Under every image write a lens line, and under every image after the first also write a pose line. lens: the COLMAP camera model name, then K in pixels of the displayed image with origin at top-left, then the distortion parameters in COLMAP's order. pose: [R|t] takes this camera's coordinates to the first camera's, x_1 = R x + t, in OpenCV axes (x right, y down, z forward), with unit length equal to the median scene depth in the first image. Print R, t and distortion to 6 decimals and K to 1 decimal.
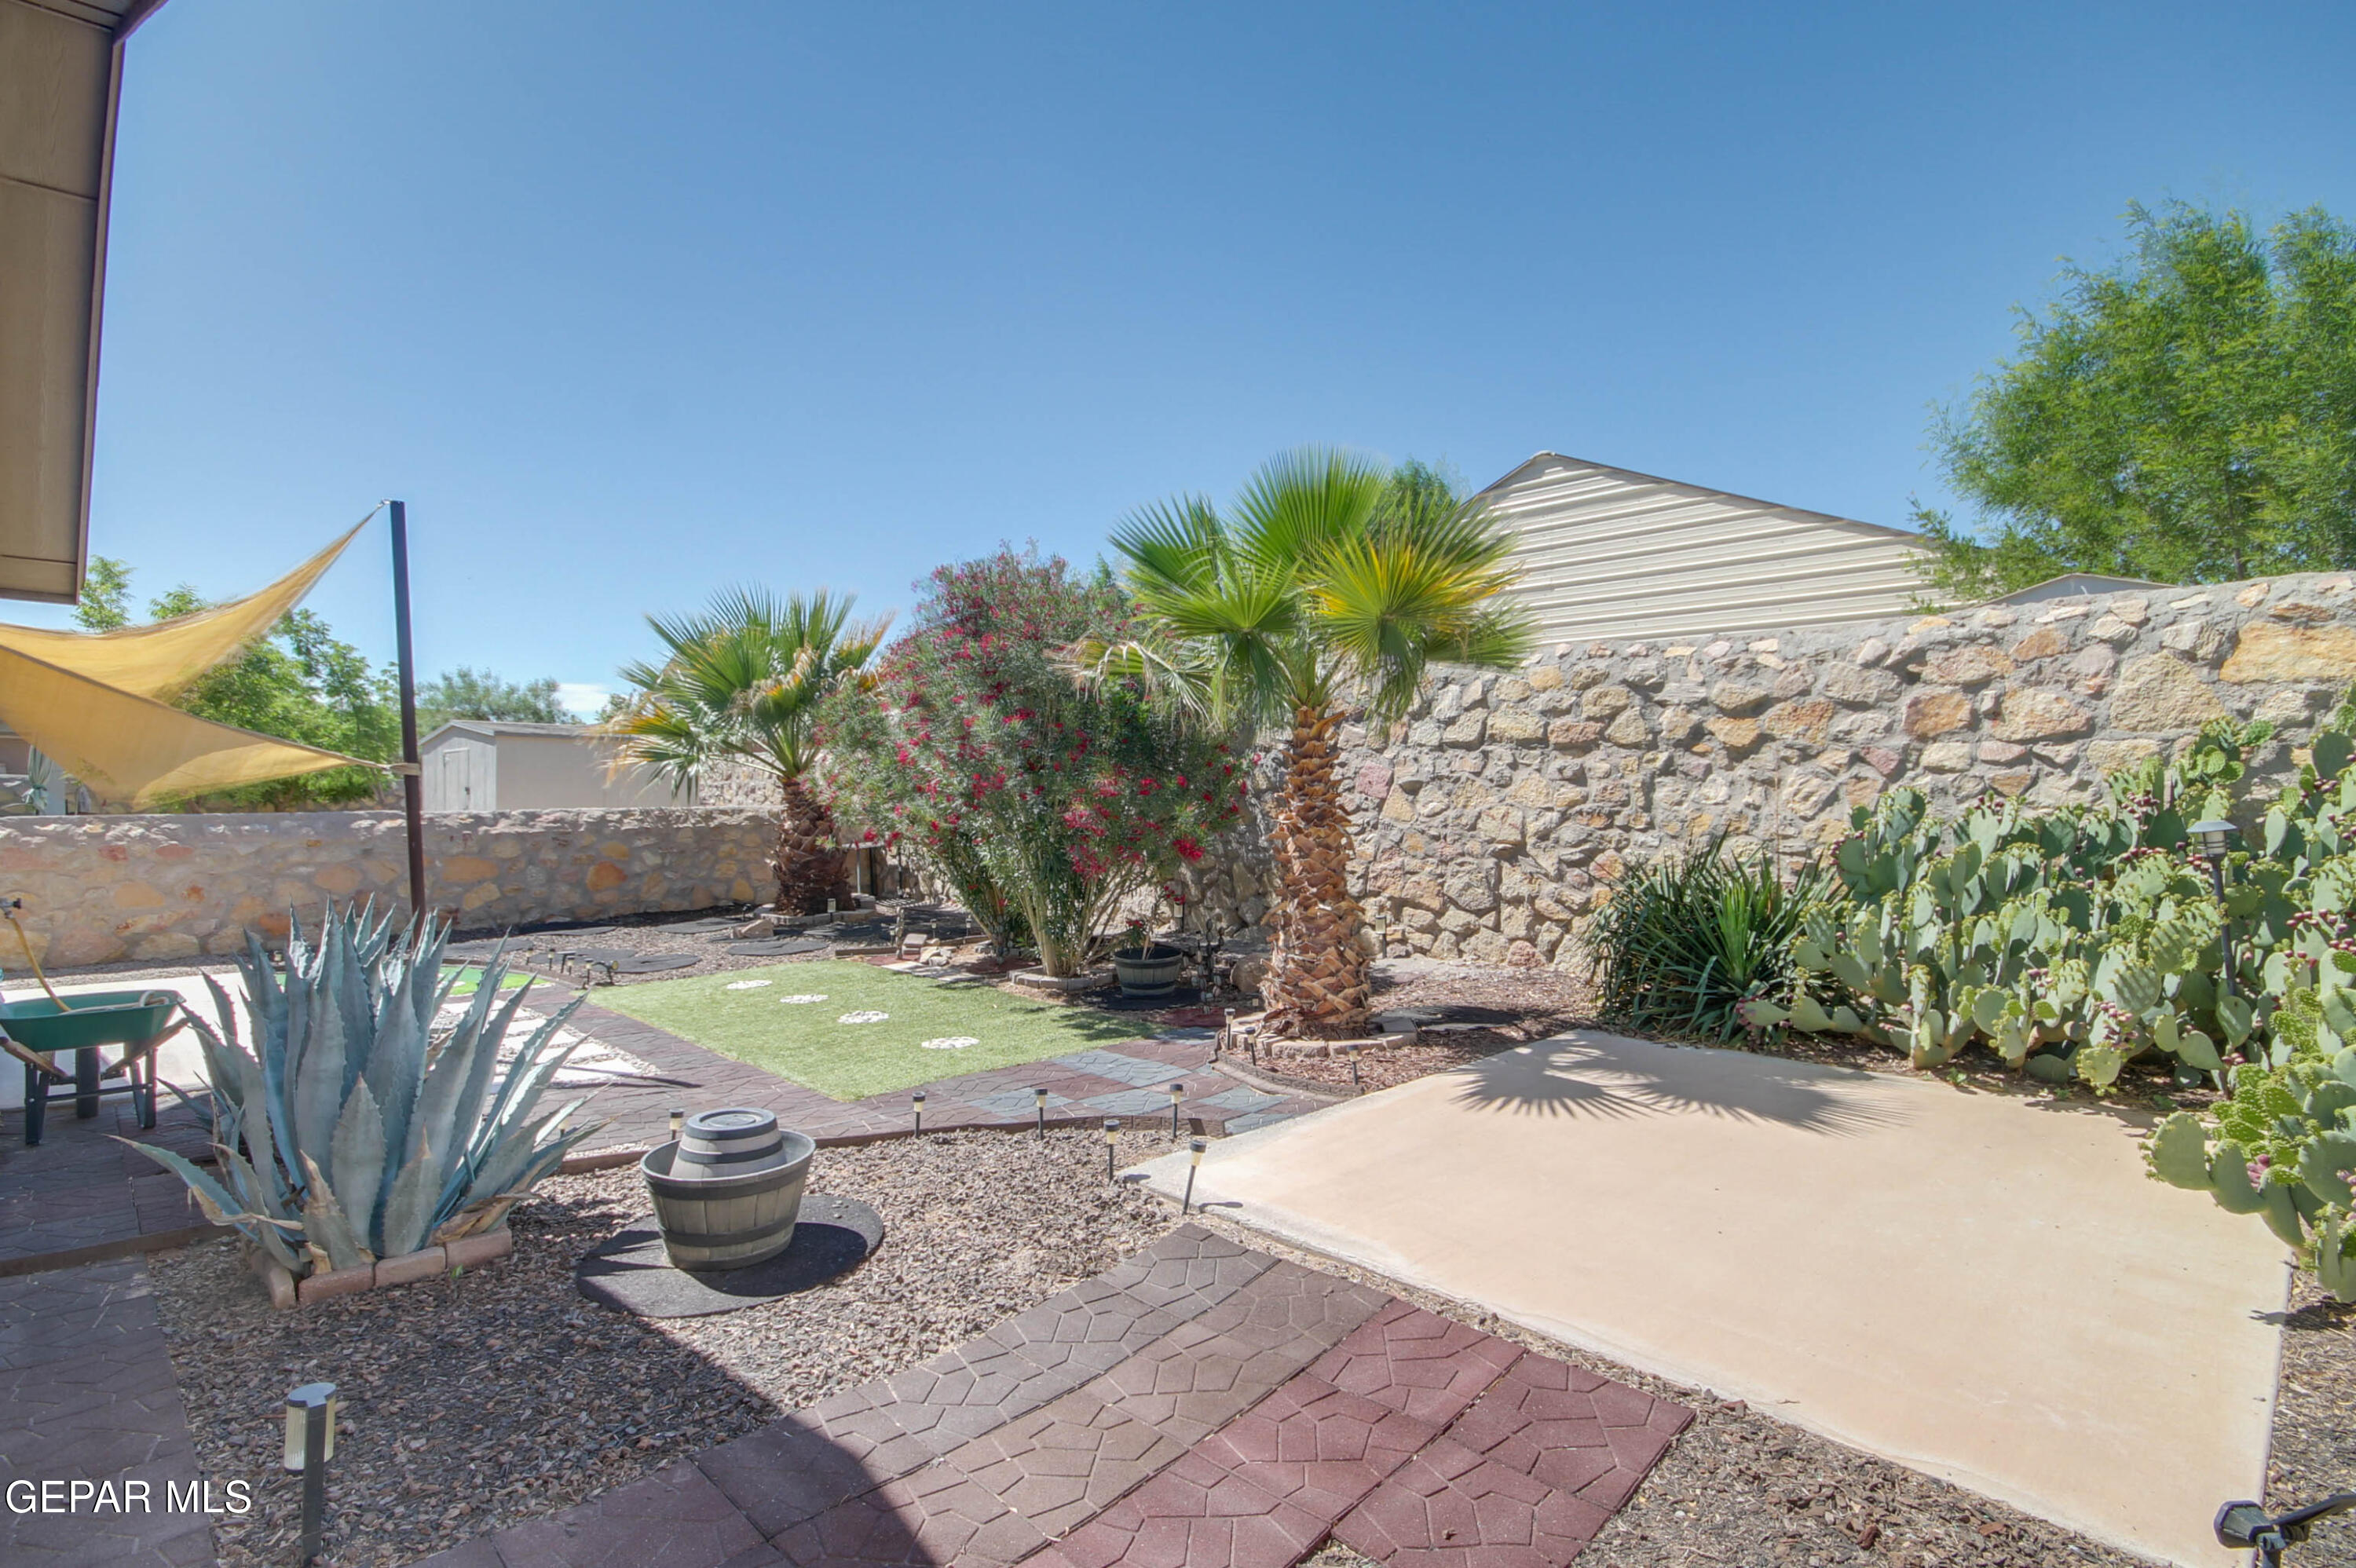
lens RADIAL K [[1153.3, 0, 1189.0], [0, 1153.3, 802.3], [0, 0, 1]] dist [-0.006427, -0.000142]
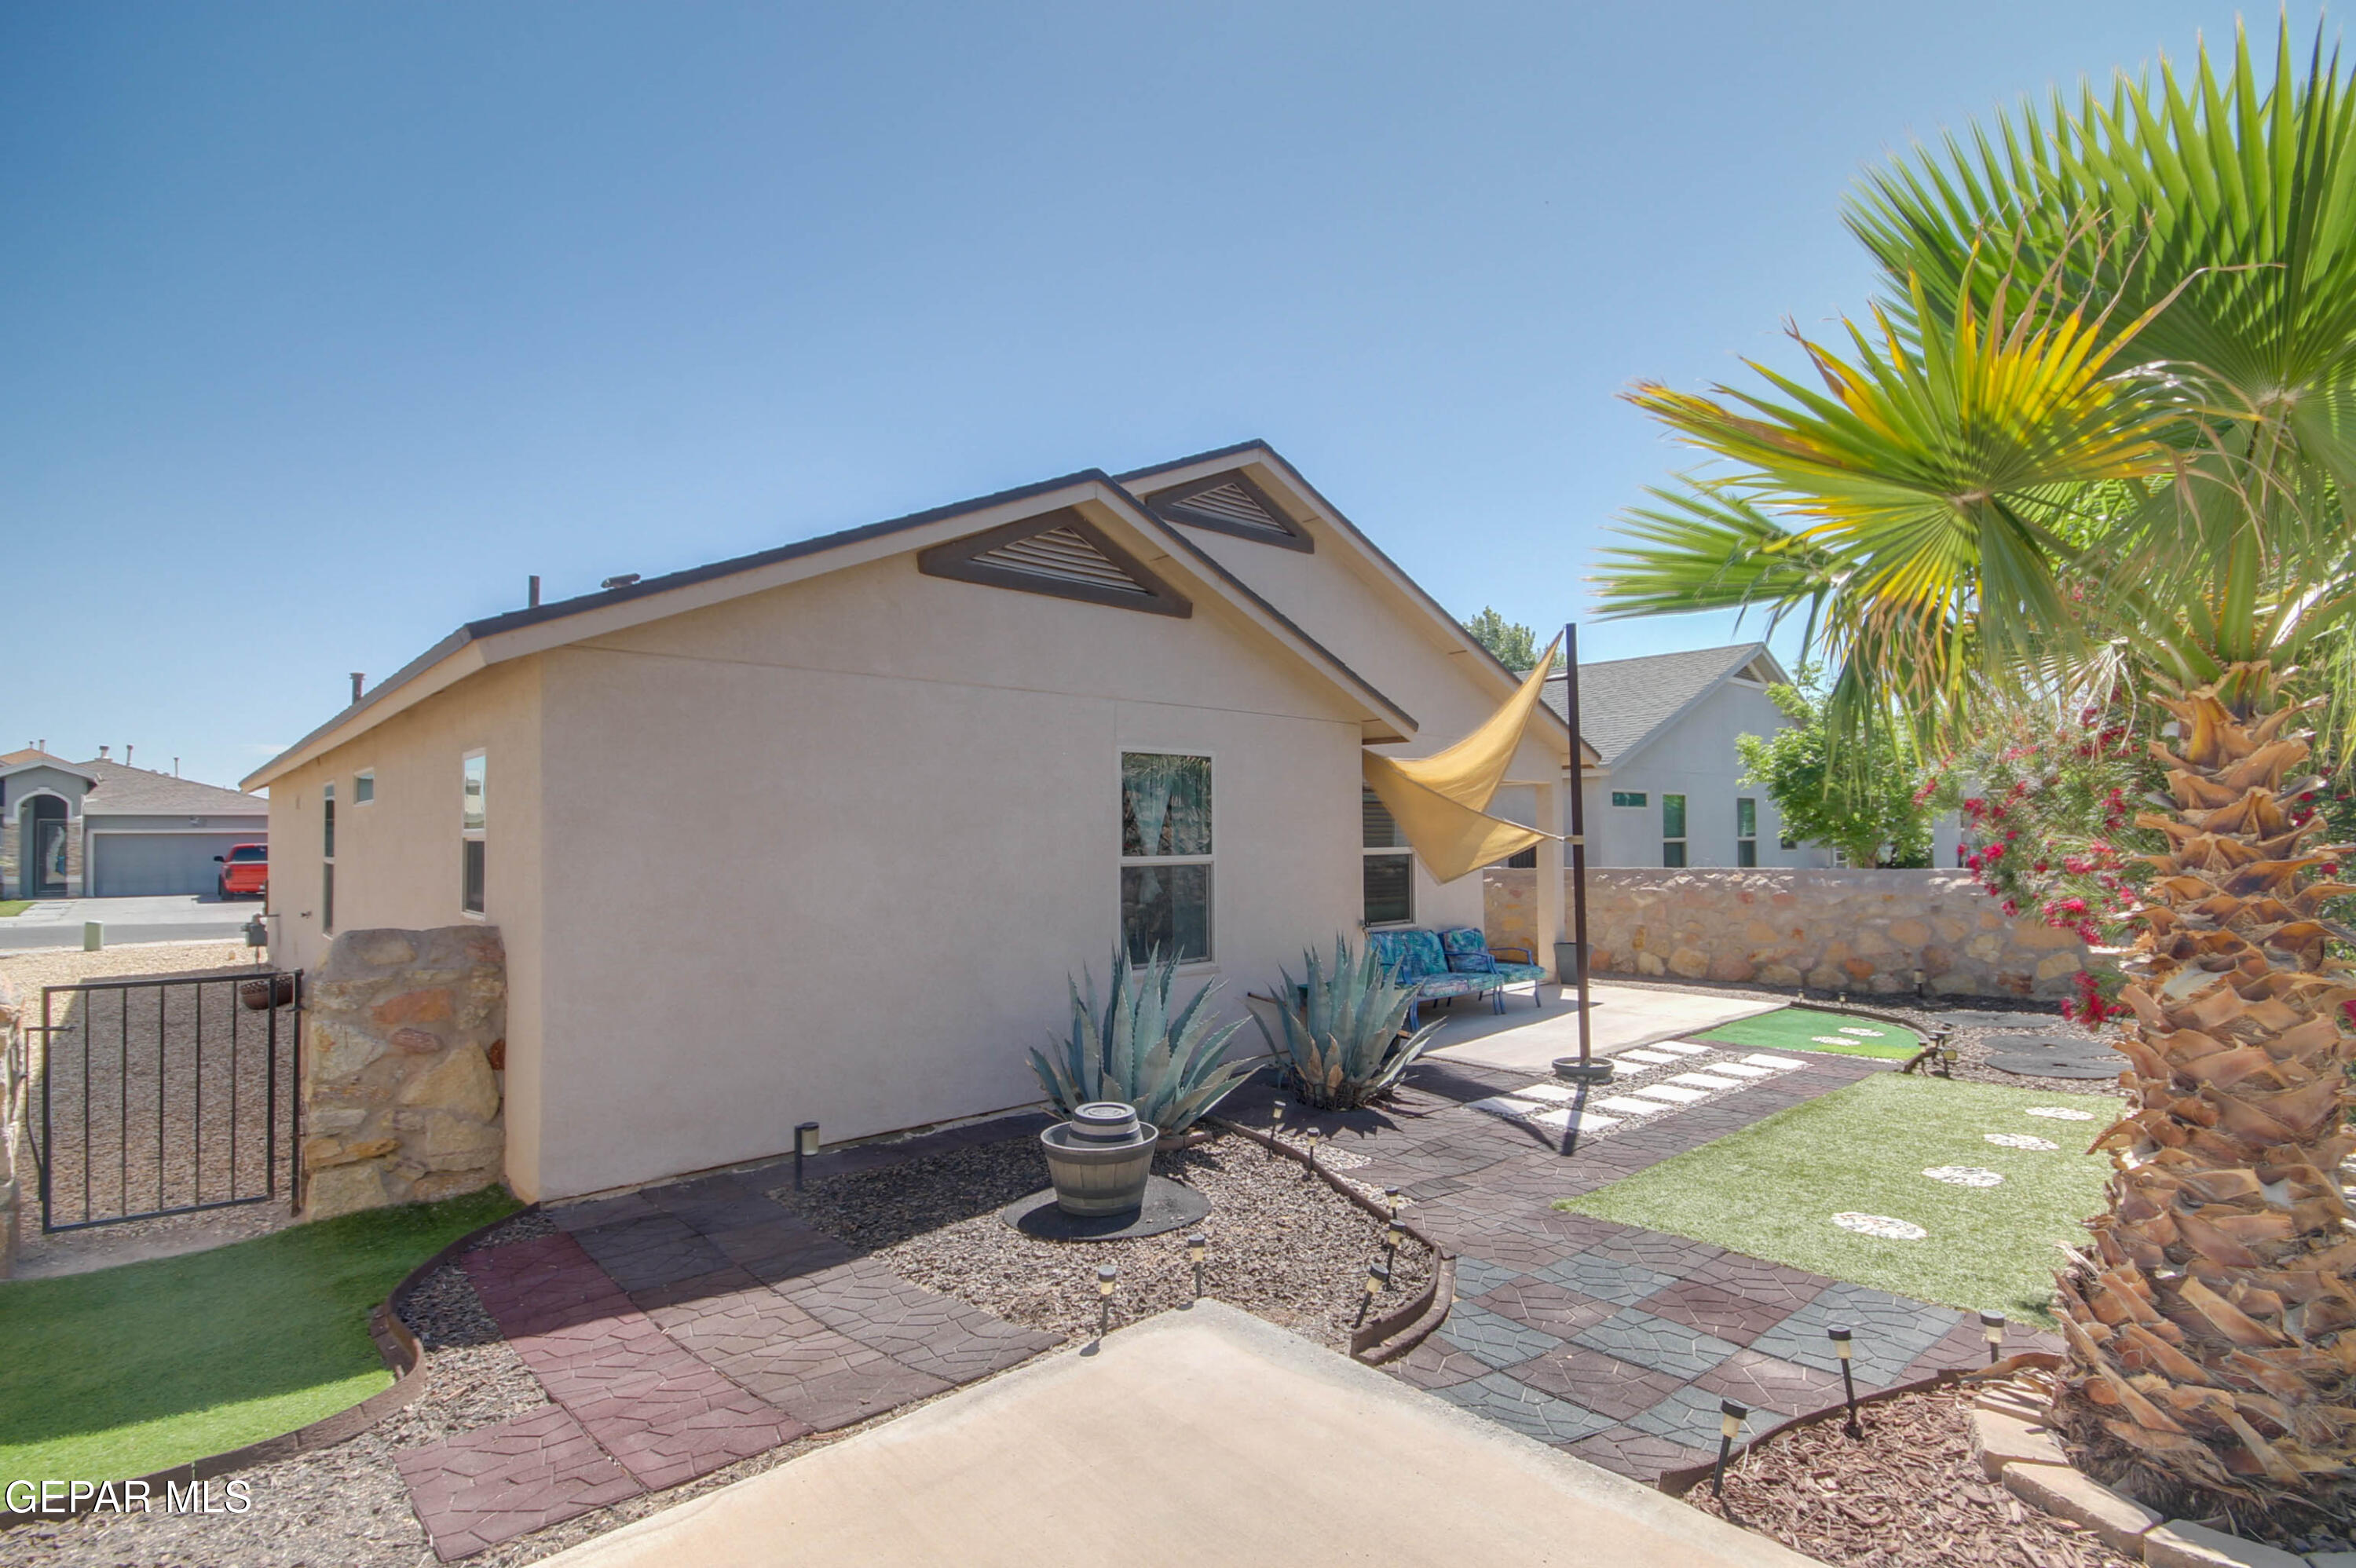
lens RADIAL K [[1106.8, 0, 1172.7], [0, 1106.8, 844.7], [0, 0, 1]] dist [-0.000245, 0.000135]
pose [[-0.046144, 0.001494, -0.998934, 0.328492], [-0.001222, 0.999998, 0.001552, -0.015766], [0.998934, 0.001292, -0.046142, 0.408574]]
